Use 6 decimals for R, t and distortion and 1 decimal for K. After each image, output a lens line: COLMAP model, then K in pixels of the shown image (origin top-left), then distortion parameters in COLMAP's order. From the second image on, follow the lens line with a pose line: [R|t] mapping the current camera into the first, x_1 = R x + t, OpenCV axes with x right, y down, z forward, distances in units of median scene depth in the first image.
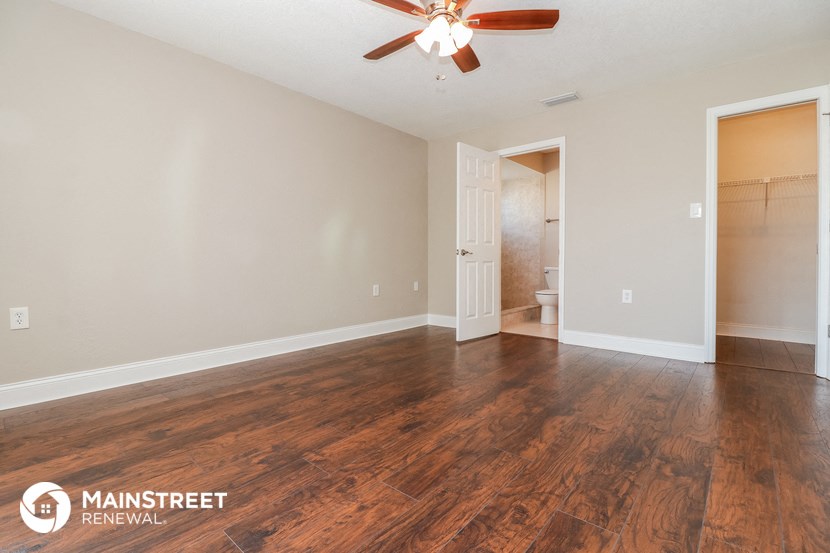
lens RADIAL K [[388.3, 0, 416.9], [0, 388.3, 274.1], [0, 0, 1]] dist [0.001925, 0.000206]
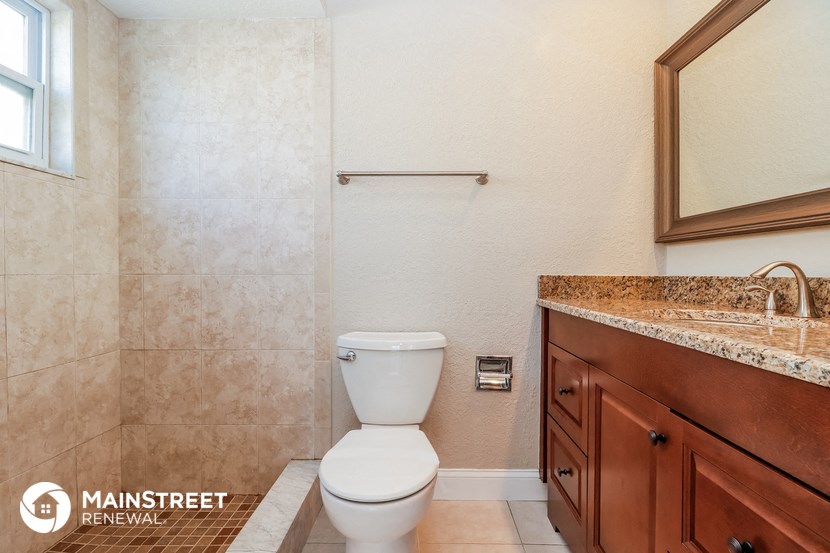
lens RADIAL K [[388.3, 0, 413.8], [0, 388.3, 275.2], [0, 0, 1]] dist [0.001925, 0.000206]
pose [[0.779608, -0.005171, 0.626247, 0.192187], [0.013879, 0.999863, -0.009022, -0.058189], [-0.626114, 0.015726, 0.779573, 0.729802]]
